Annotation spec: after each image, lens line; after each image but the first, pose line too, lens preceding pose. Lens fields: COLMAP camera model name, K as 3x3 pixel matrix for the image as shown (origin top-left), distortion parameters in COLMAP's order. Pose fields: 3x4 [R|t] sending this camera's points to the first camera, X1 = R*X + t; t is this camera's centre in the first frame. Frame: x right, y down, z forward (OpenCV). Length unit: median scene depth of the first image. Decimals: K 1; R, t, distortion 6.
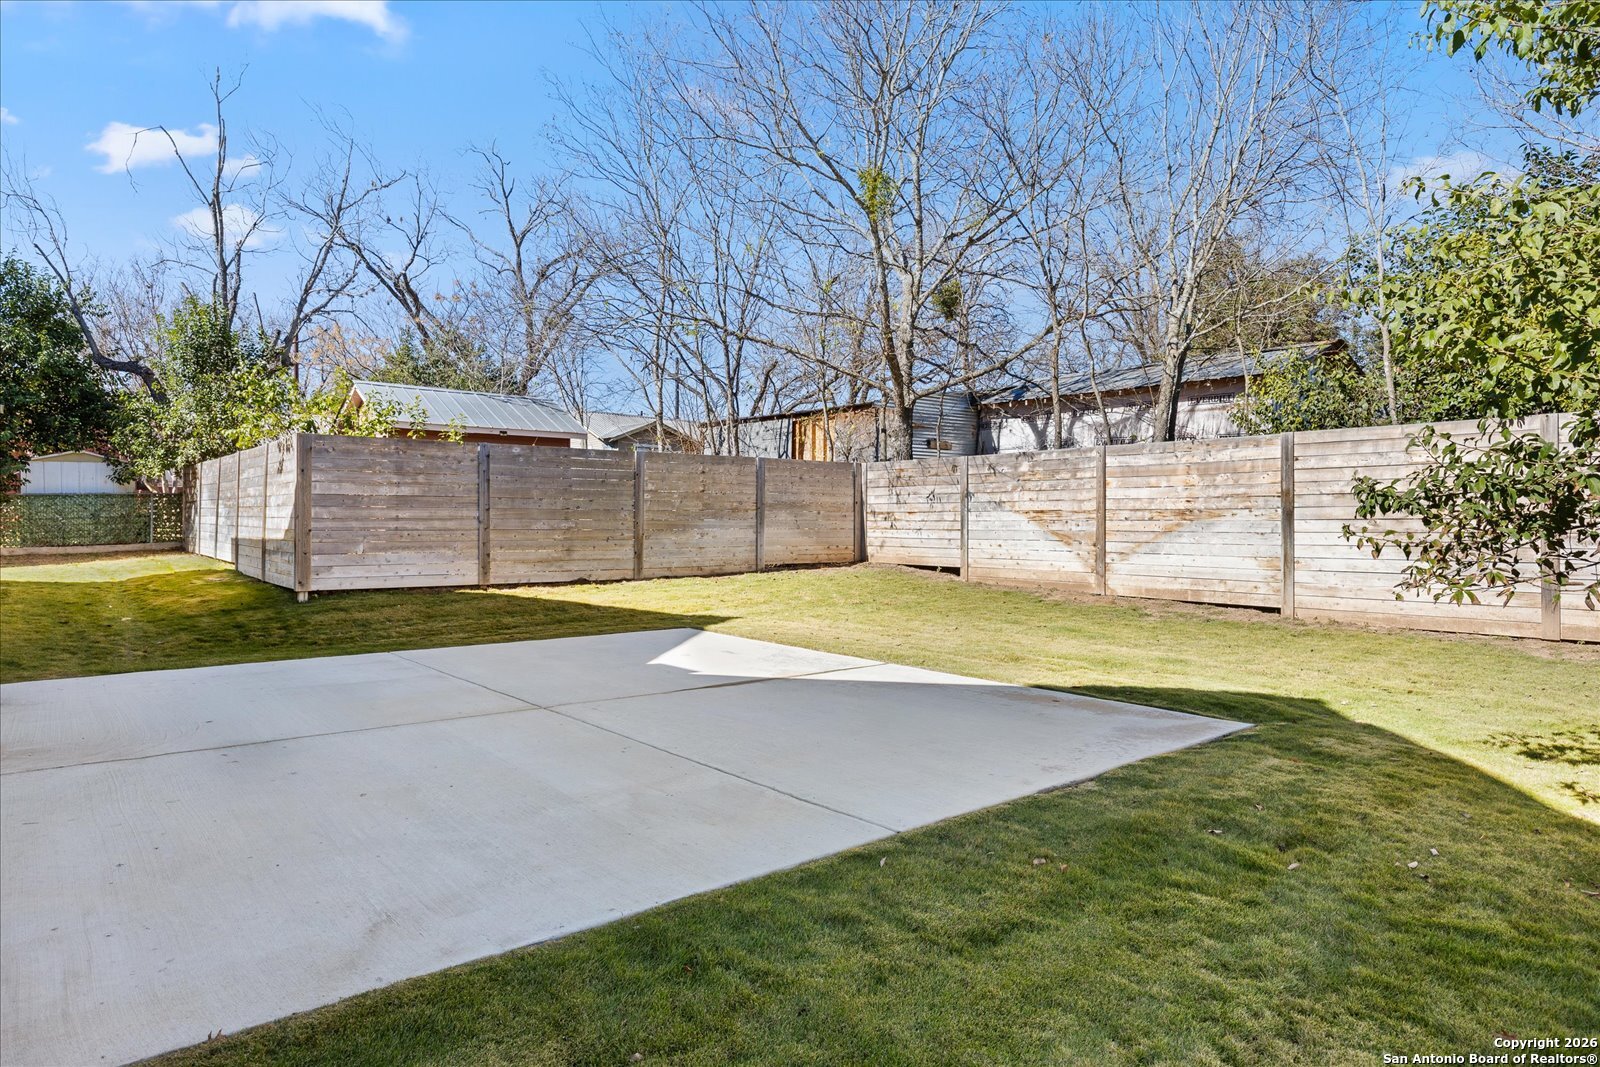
lens RADIAL K [[923.3, 0, 799.3], [0, 923.3, 481.7], [0, 0, 1]] dist [-0.013214, 0.001140]
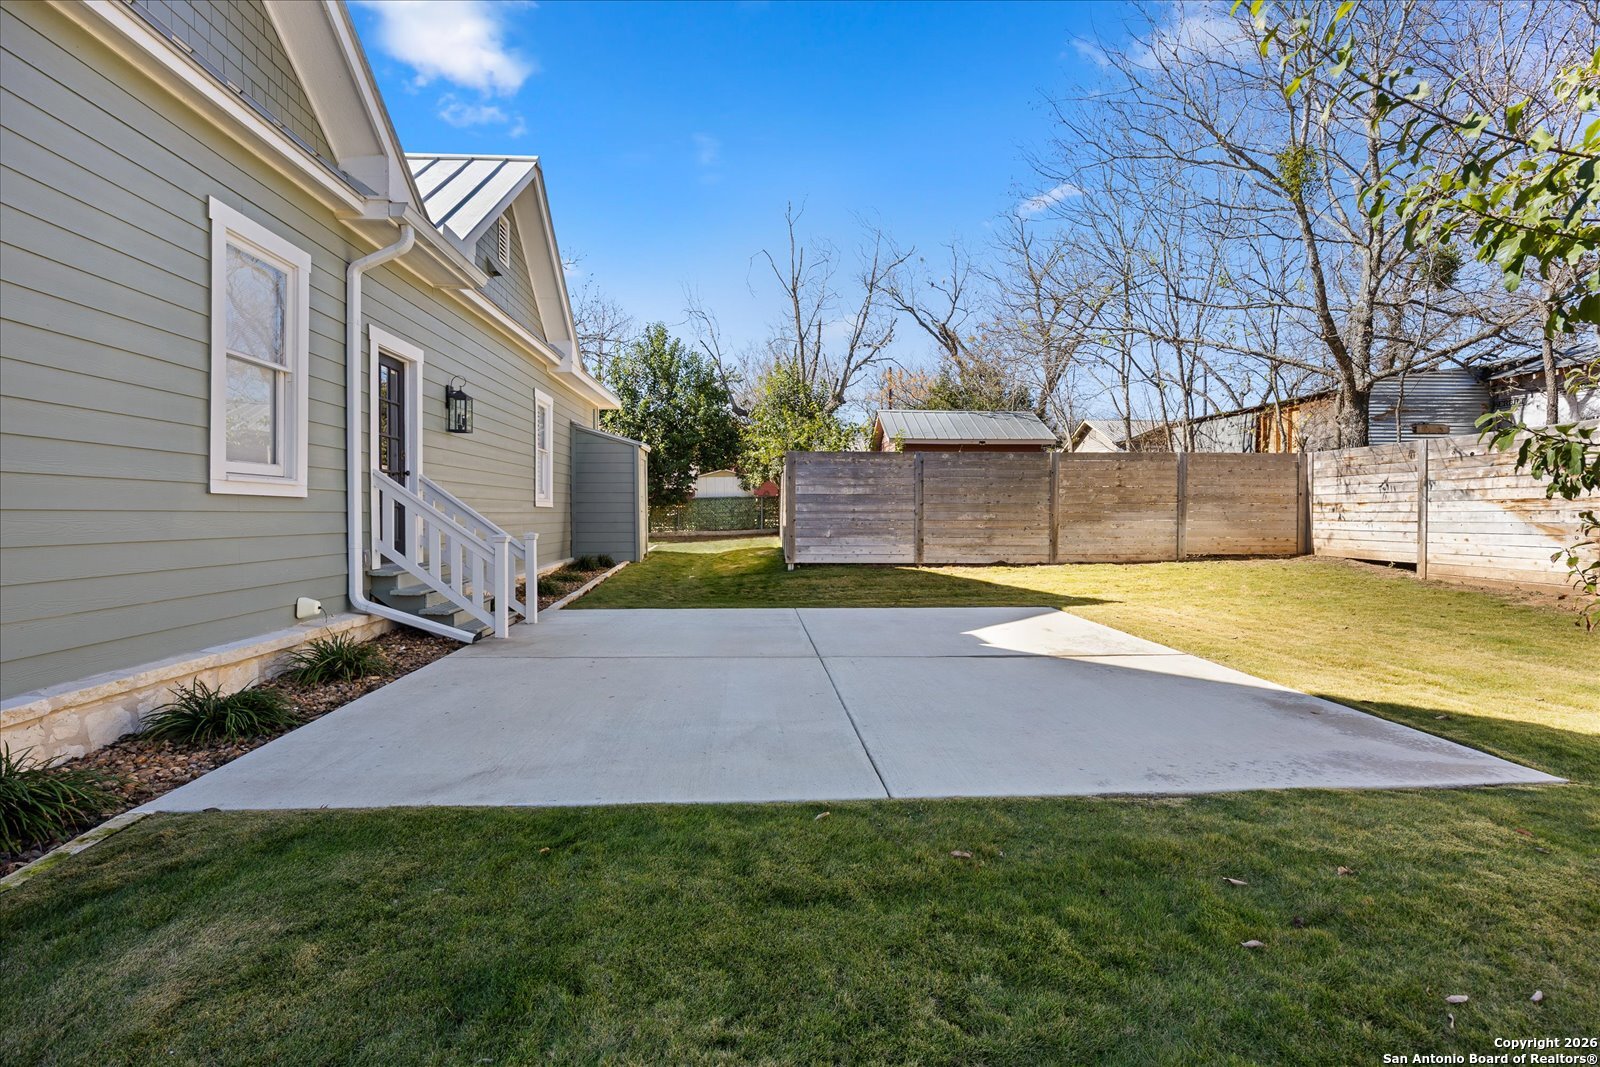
lens RADIAL K [[758.6, 0, 804.2], [0, 758.6, 500.4], [0, 0, 1]] dist [-0.014202, 0.000340]
pose [[0.807947, -0.012744, -0.589117, 0.125716], [0.026506, 0.999540, 0.014729, 0.004655], [0.588658, -0.027515, 0.807914, 0.055477]]
